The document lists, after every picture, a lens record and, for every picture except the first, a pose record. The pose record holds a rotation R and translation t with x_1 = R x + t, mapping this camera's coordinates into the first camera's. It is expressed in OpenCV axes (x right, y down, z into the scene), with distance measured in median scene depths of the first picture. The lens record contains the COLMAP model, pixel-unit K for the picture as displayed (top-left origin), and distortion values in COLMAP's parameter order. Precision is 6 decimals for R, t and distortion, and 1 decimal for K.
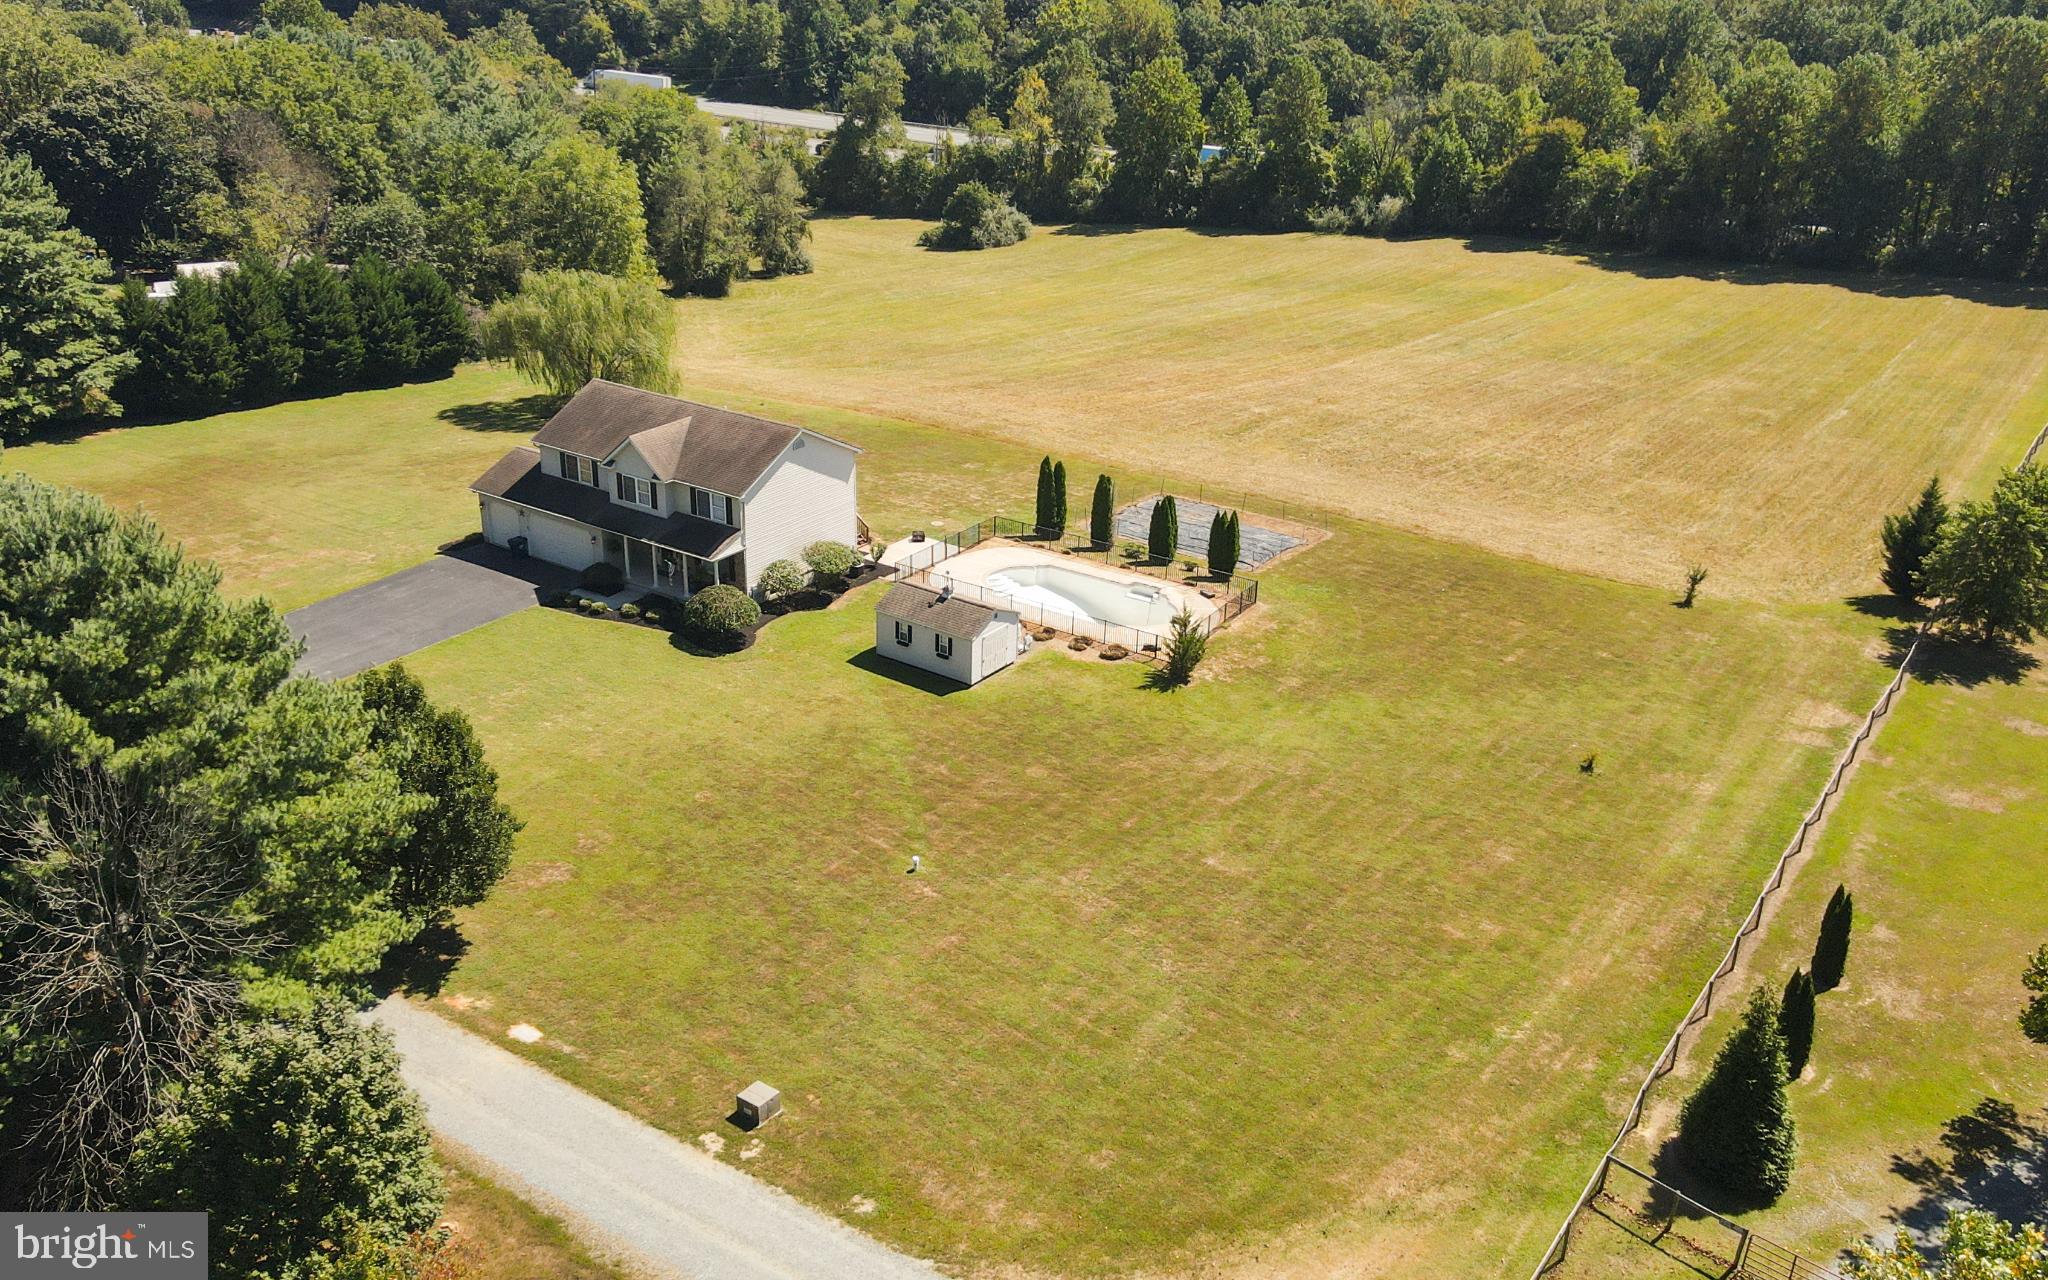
lens RADIAL K [[1704.3, 0, 1024.0], [0, 1704.3, 640.0], [0, 0, 1]] dist [-0.003670, 0.008230]
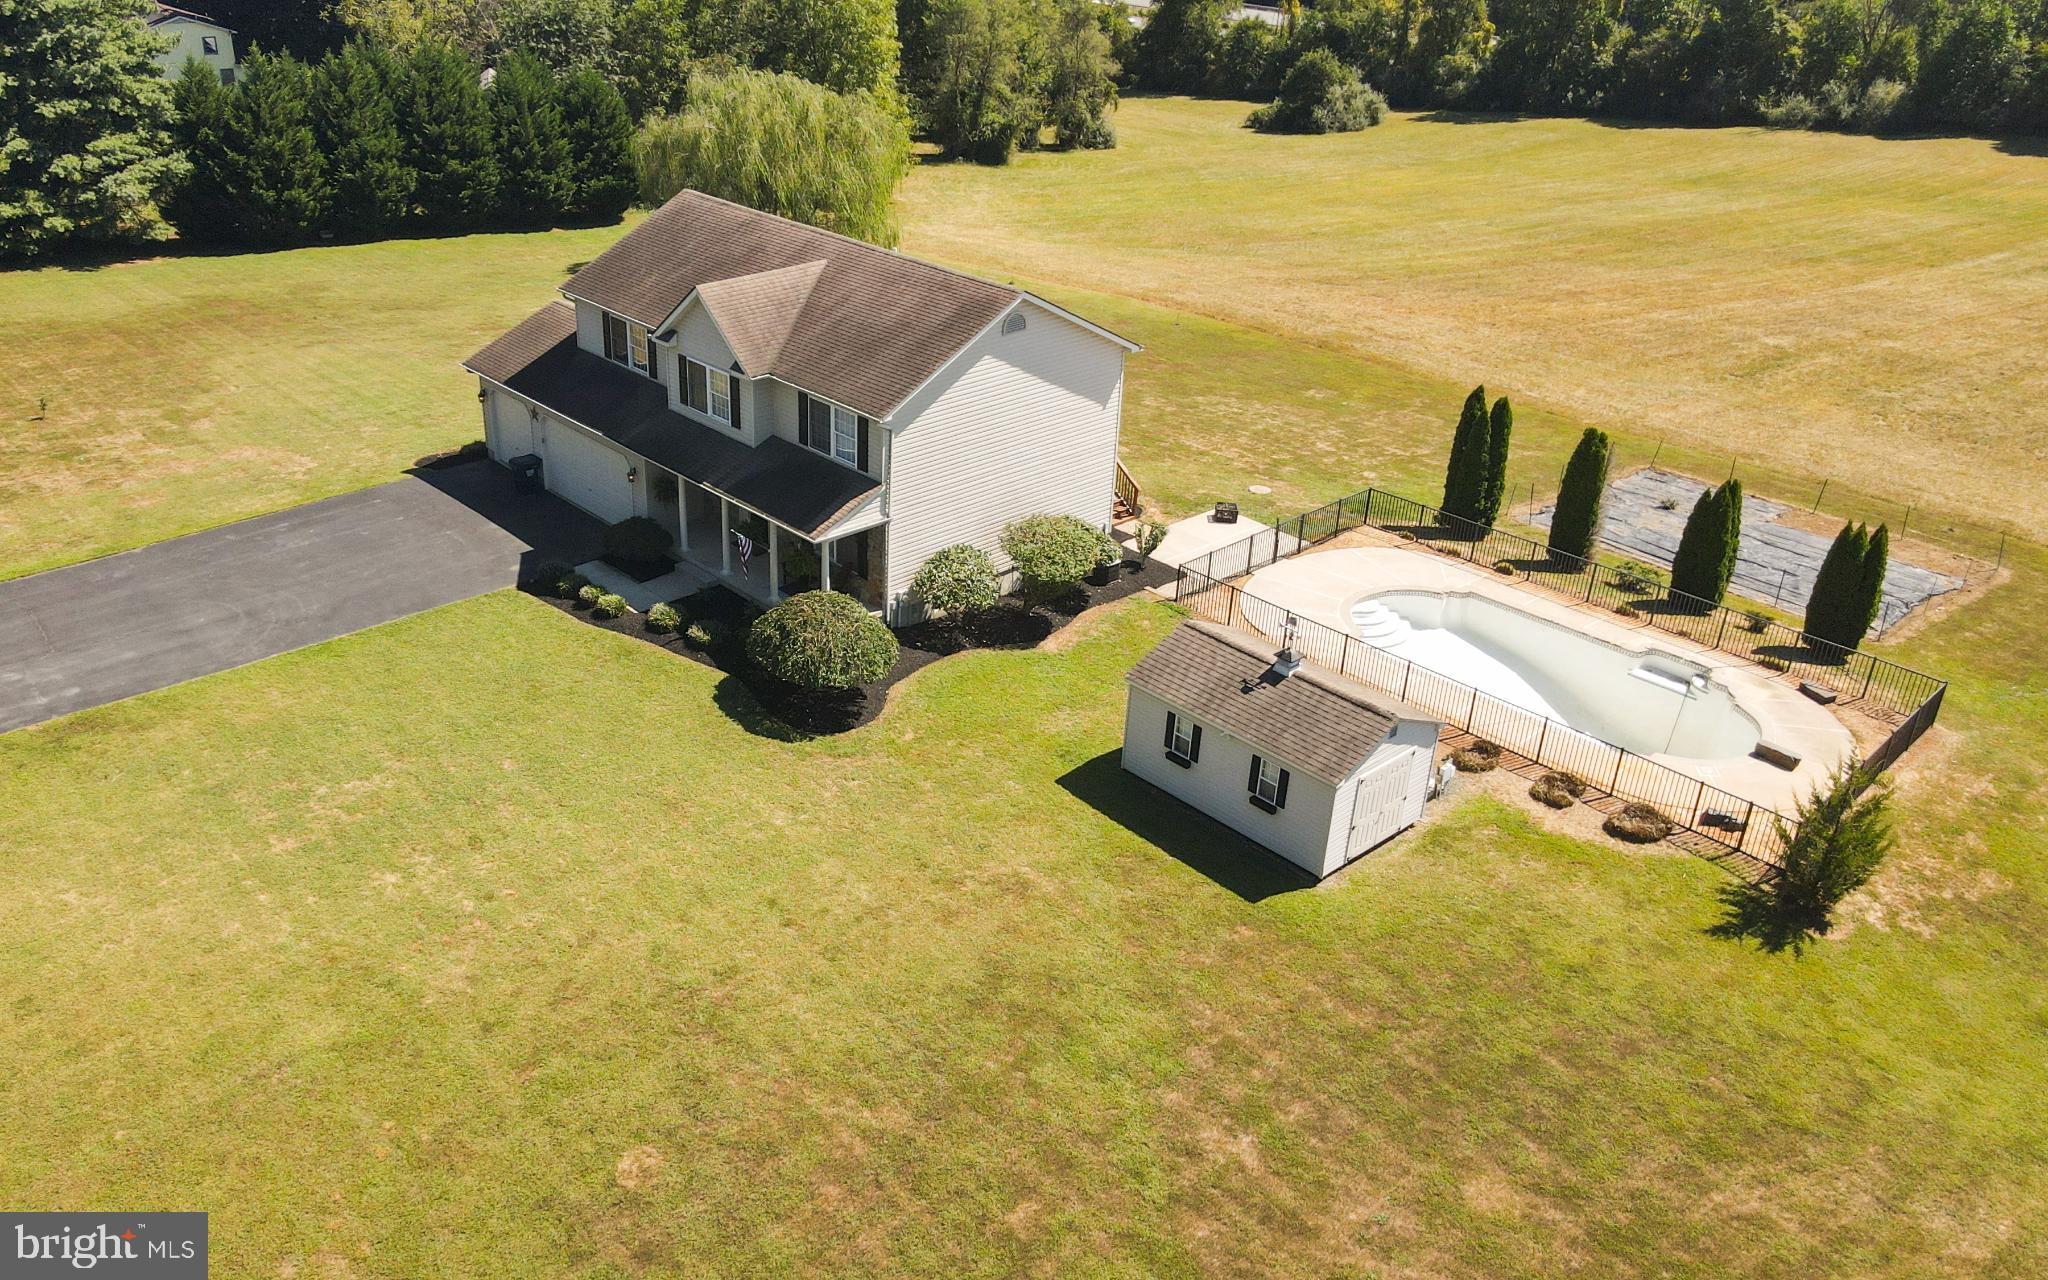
lens RADIAL K [[1617.0, 0, 942.6], [0, 1617.0, 637.4], [0, 0, 1]] dist [0.000191, 0.032220]
pose [[0.972428, 0.107608, -0.206891, -0.030937], [-0.096777, 0.993385, 0.061806, -0.035614], [0.212174, -0.040080, 0.976410, 0.374342]]
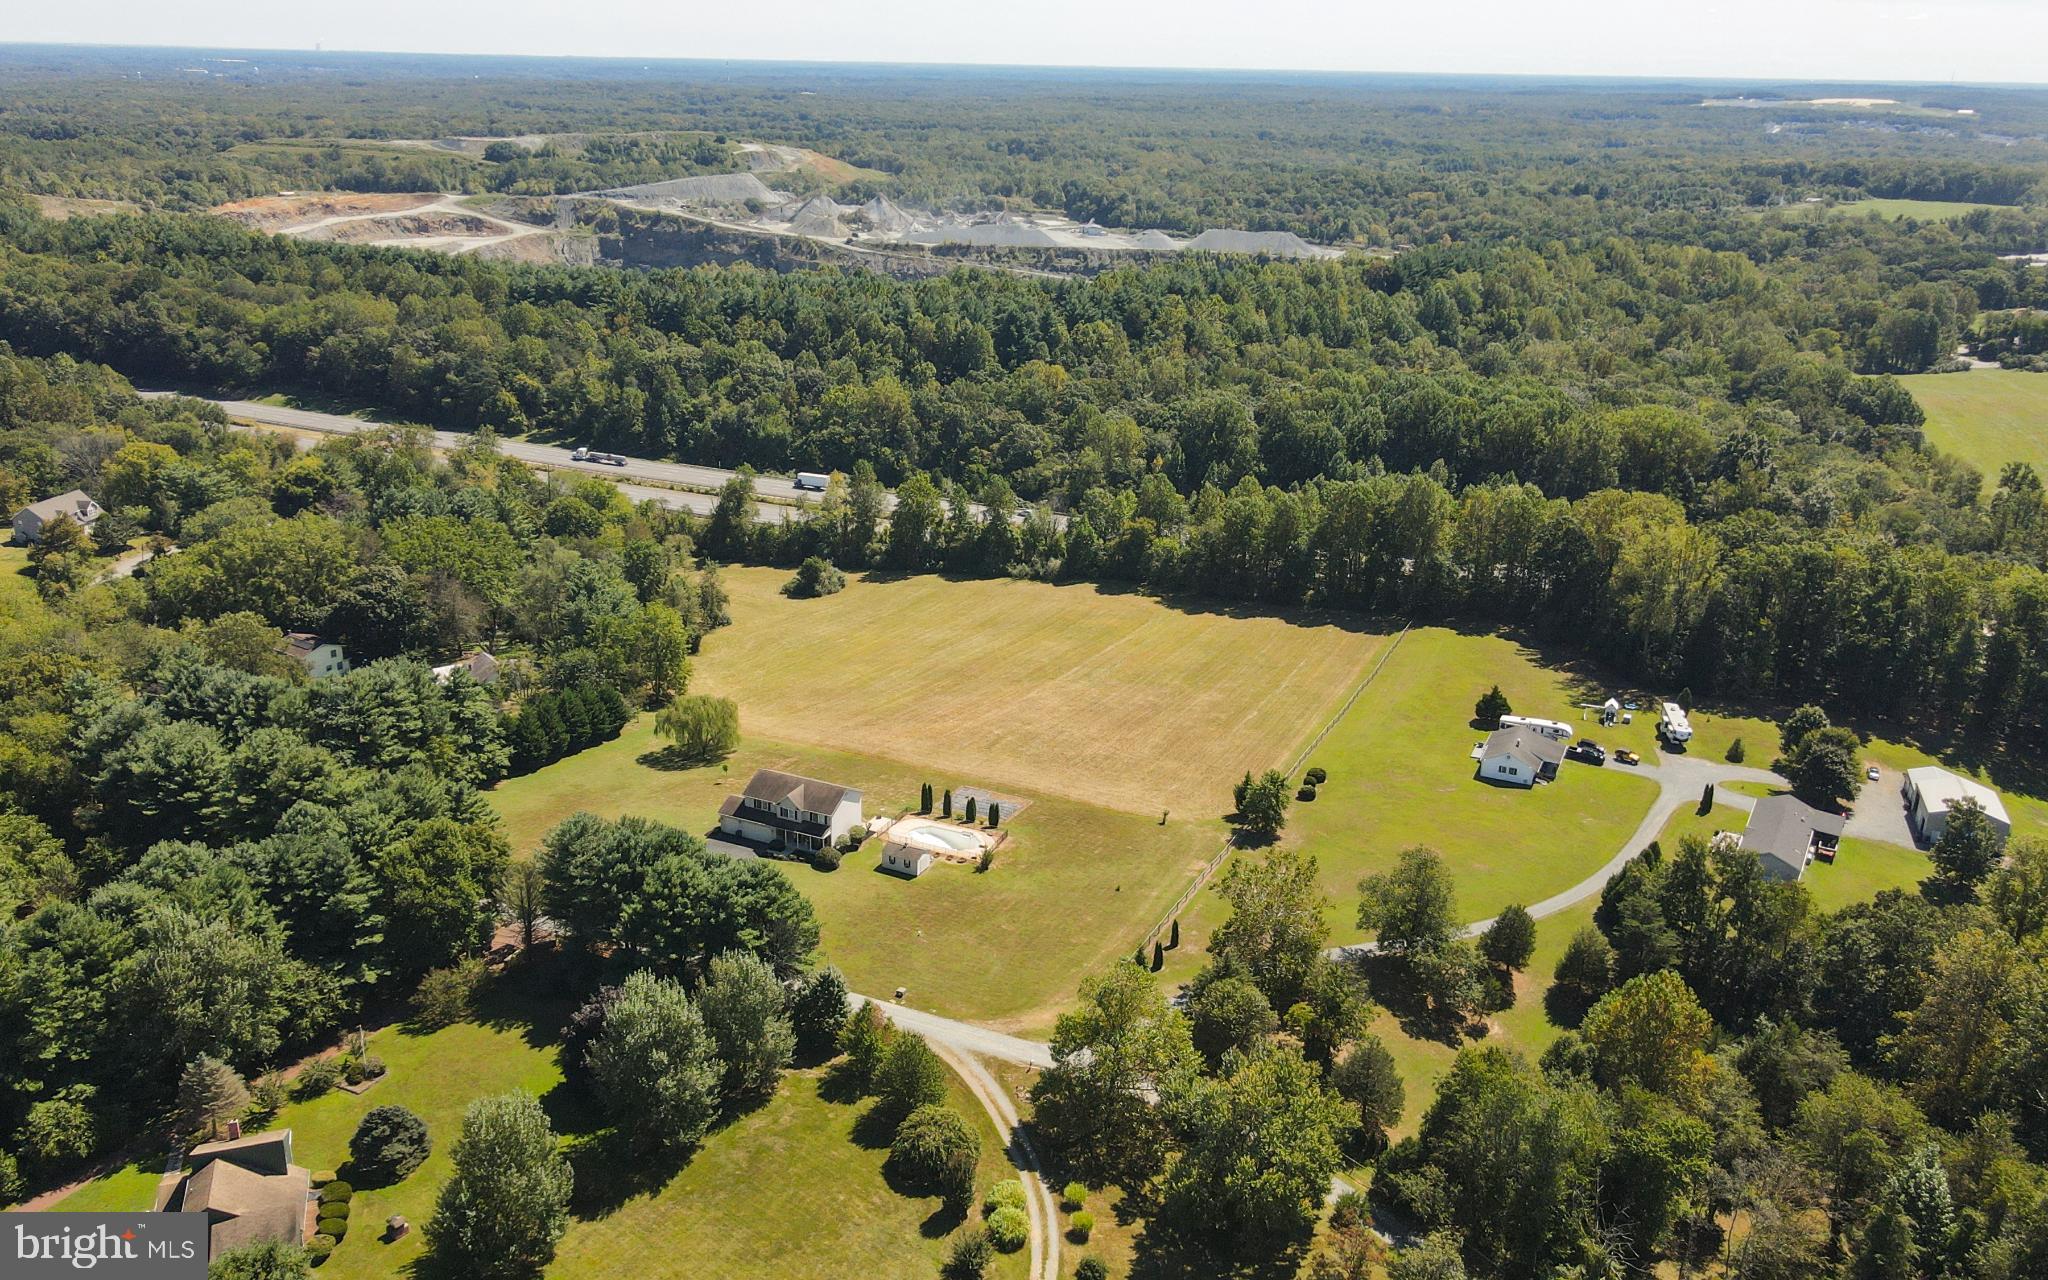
lens RADIAL K [[1617.0, 0, 942.6], [0, 1617.0, 637.4], [0, 0, 1]] dist [0.000191, 0.032220]
pose [[0.991165, -0.052979, 0.121593, -0.206303], [0.062426, 0.995209, -0.075248, -0.115990], [-0.117024, 0.082174, 0.989724, -1.233132]]
